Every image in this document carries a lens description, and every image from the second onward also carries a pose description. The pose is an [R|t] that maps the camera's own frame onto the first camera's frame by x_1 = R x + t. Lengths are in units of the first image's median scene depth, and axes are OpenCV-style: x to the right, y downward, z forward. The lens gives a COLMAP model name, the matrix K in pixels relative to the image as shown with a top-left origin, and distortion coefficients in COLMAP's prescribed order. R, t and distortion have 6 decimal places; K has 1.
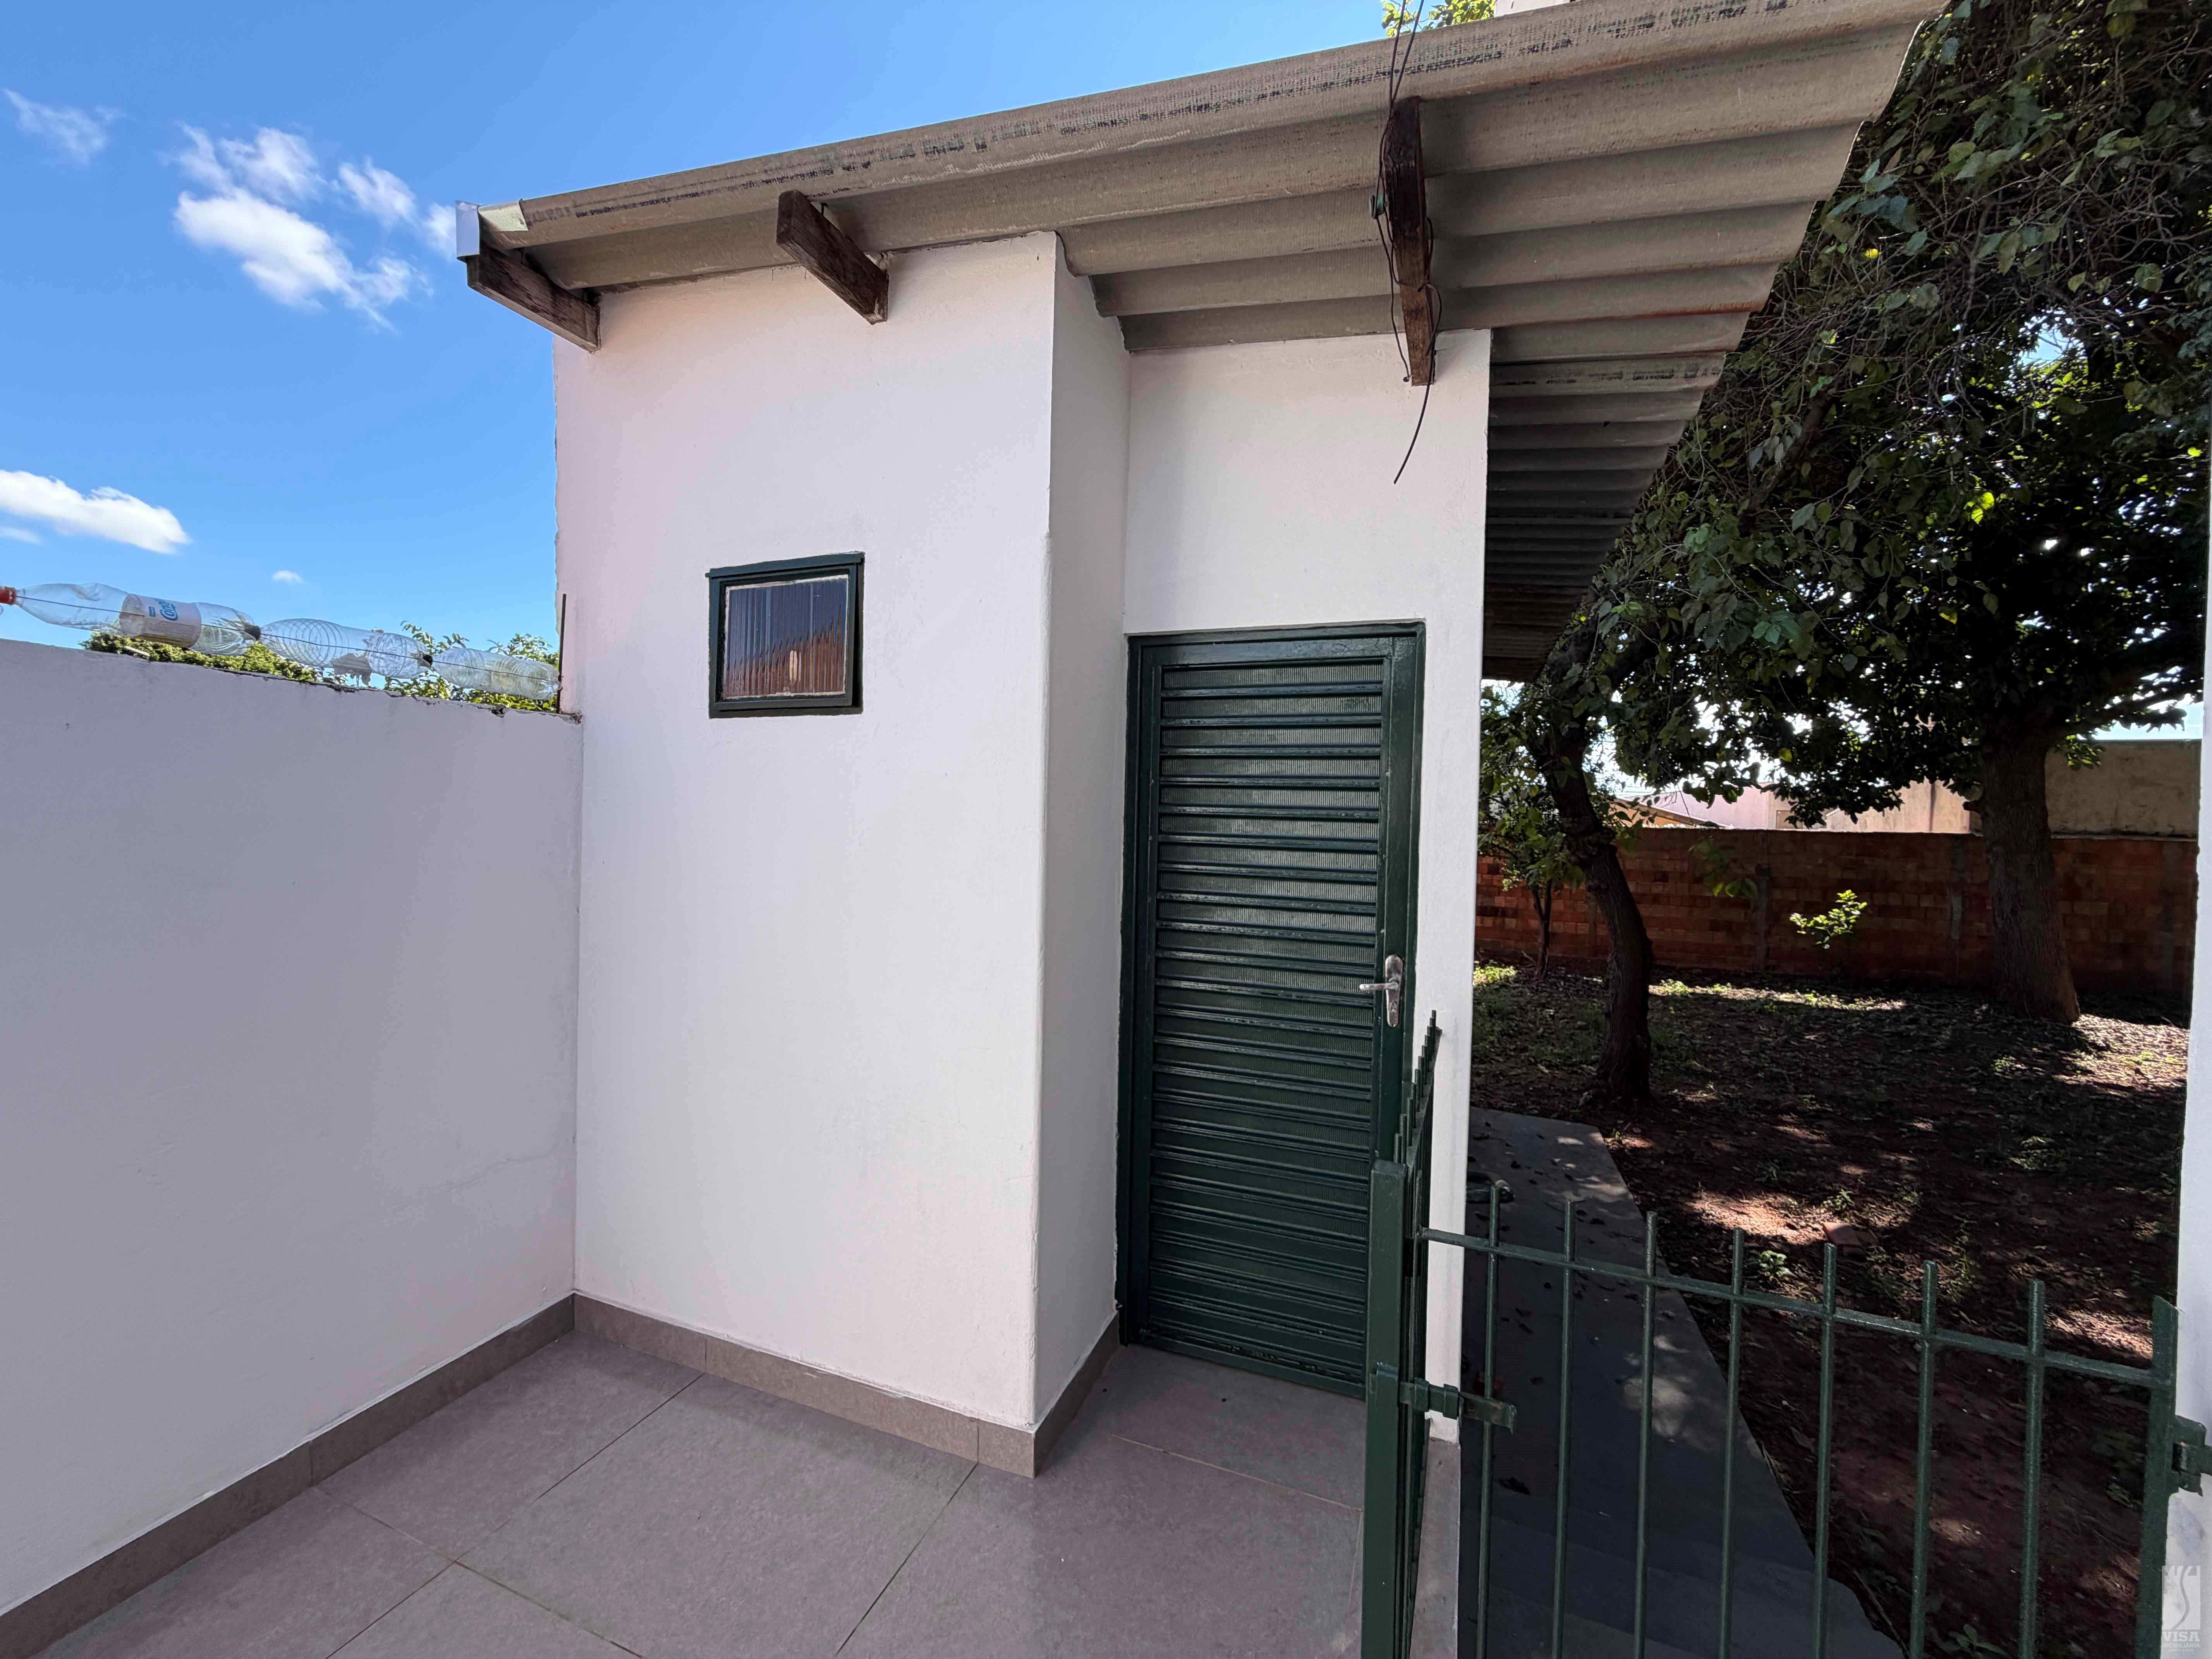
lens RADIAL K [[880.9, 0, 1103.8], [0, 880.9, 827.4], [0, 0, 1]] dist [-0.000576, 0.000356]
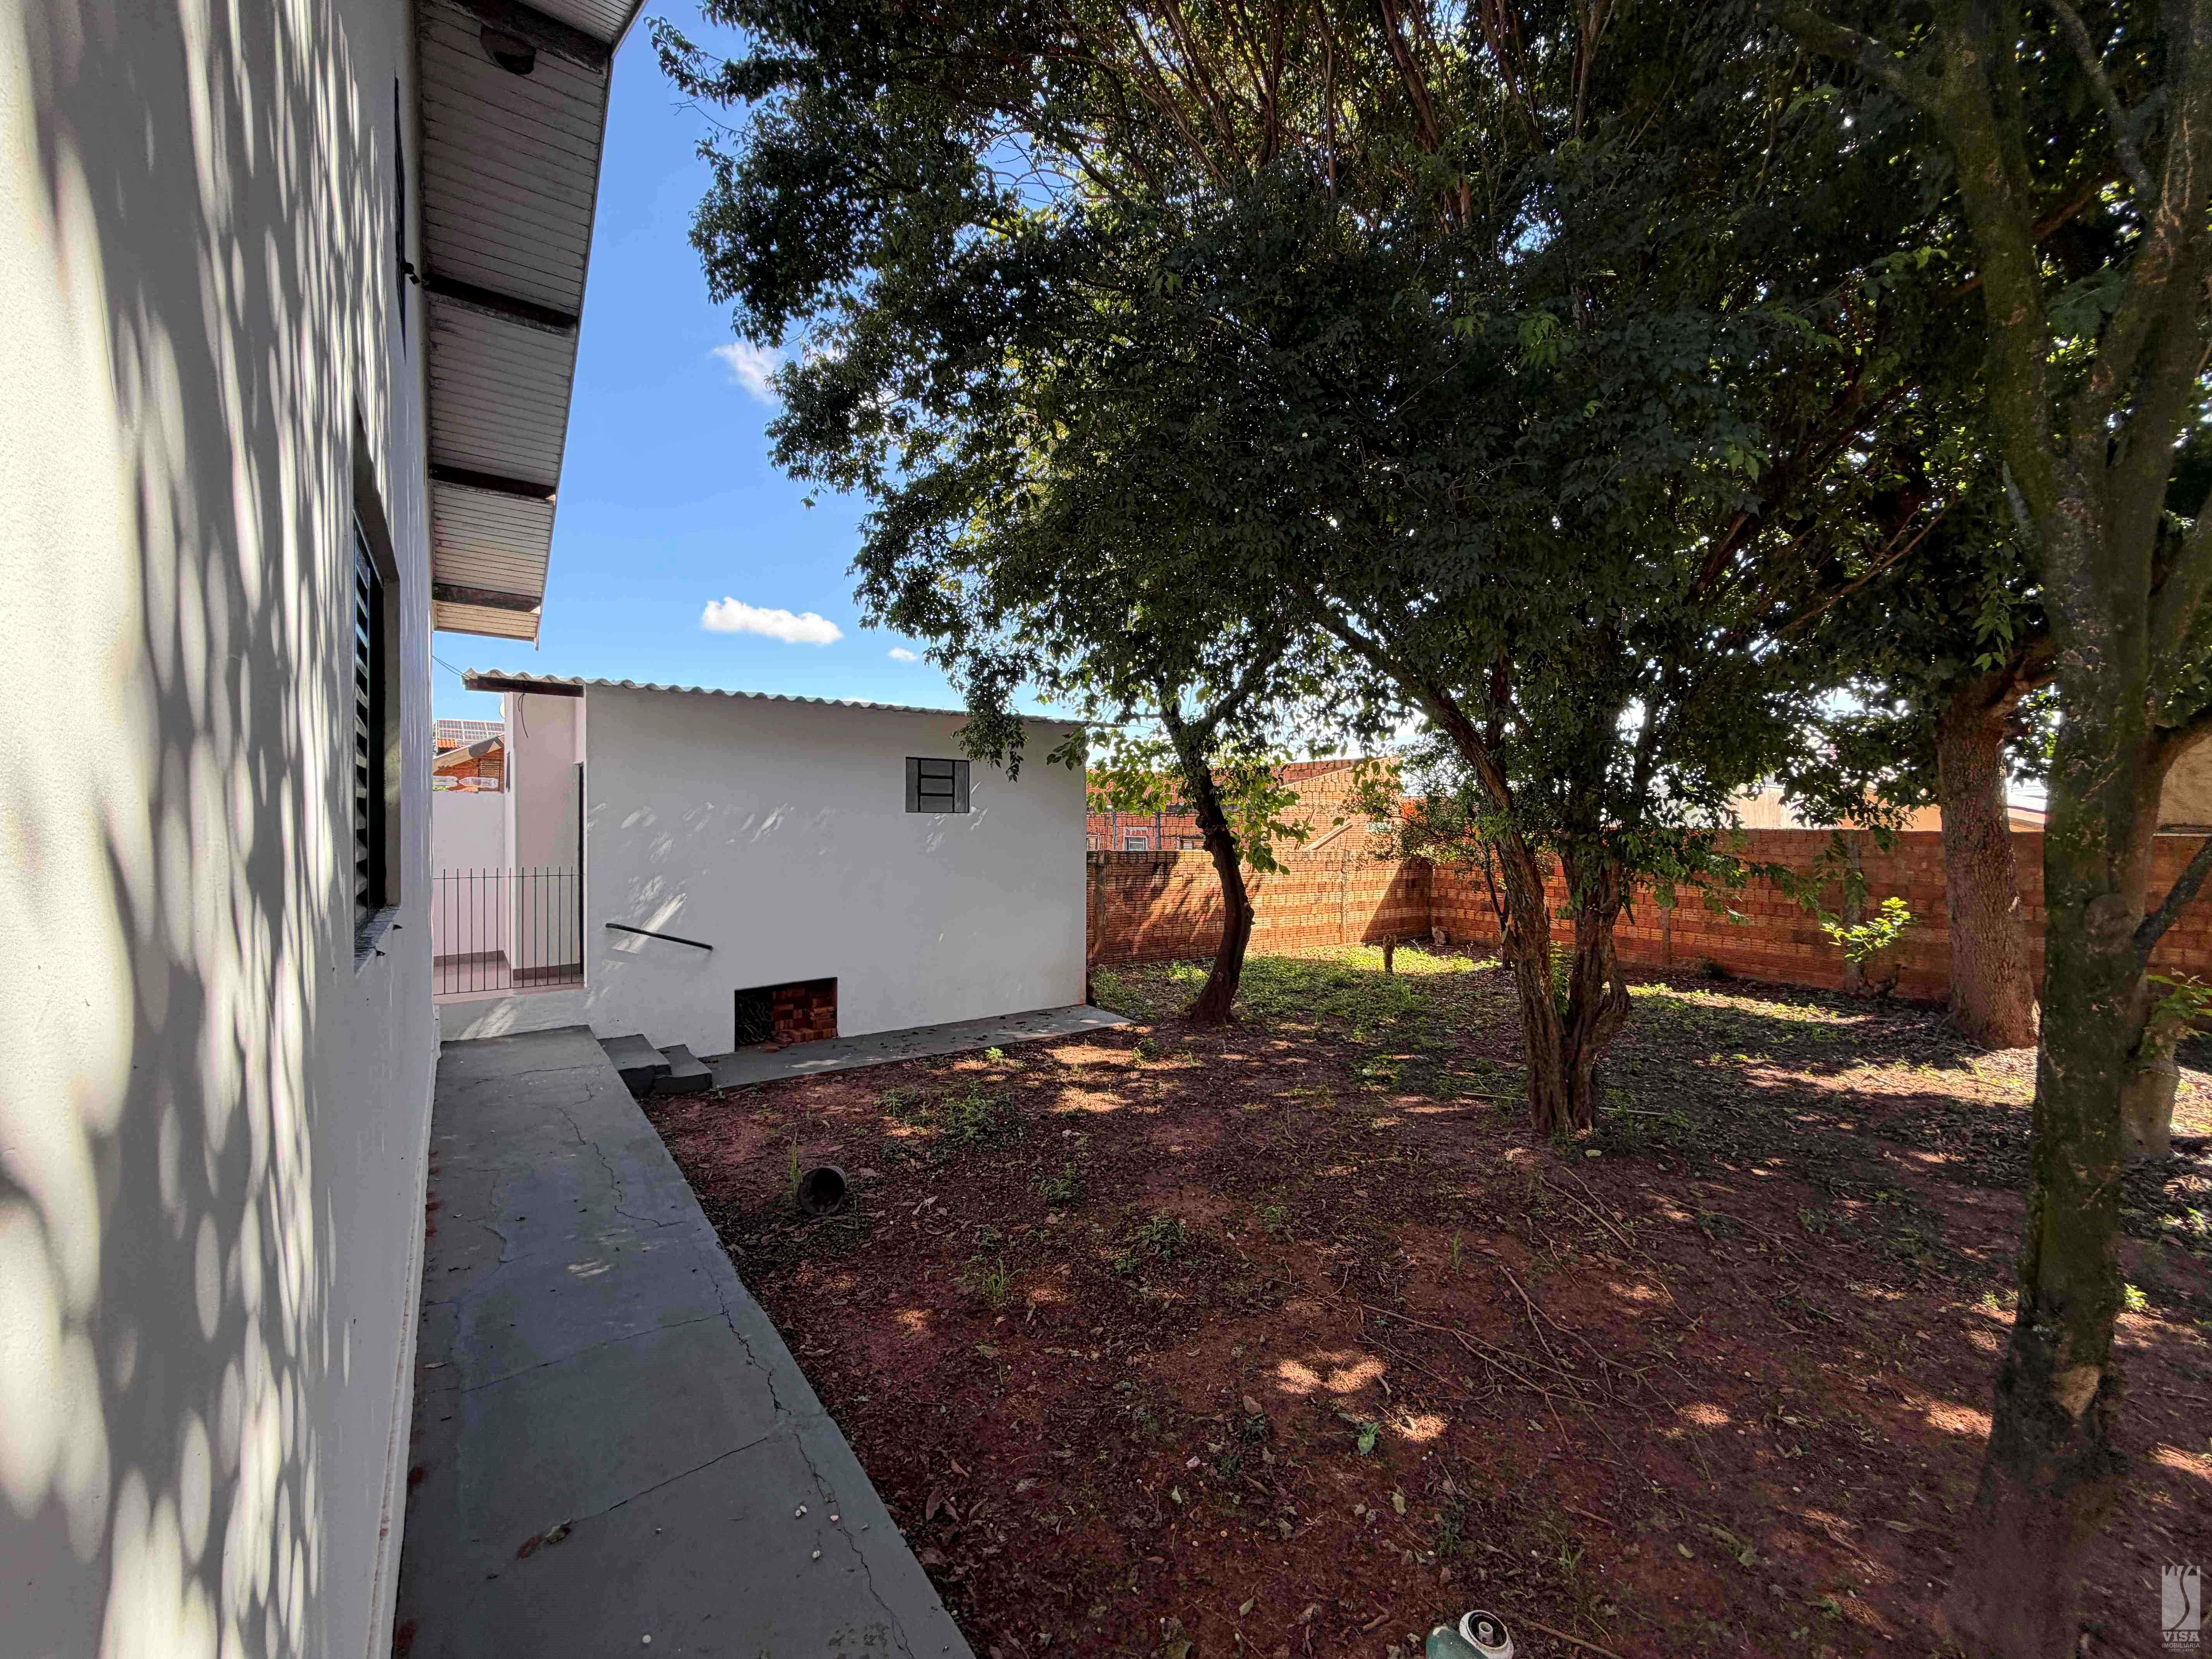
lens RADIAL K [[880.9, 0, 1103.8], [0, 880.9, 827.4], [0, 0, 1]] dist [-0.000576, 0.000356]
pose [[0.858970, -0.007030, -0.511978, 0.626032], [-0.001363, 0.999871, -0.016016, 0.017348], [0.512025, 0.014455, 0.858849, -0.154927]]
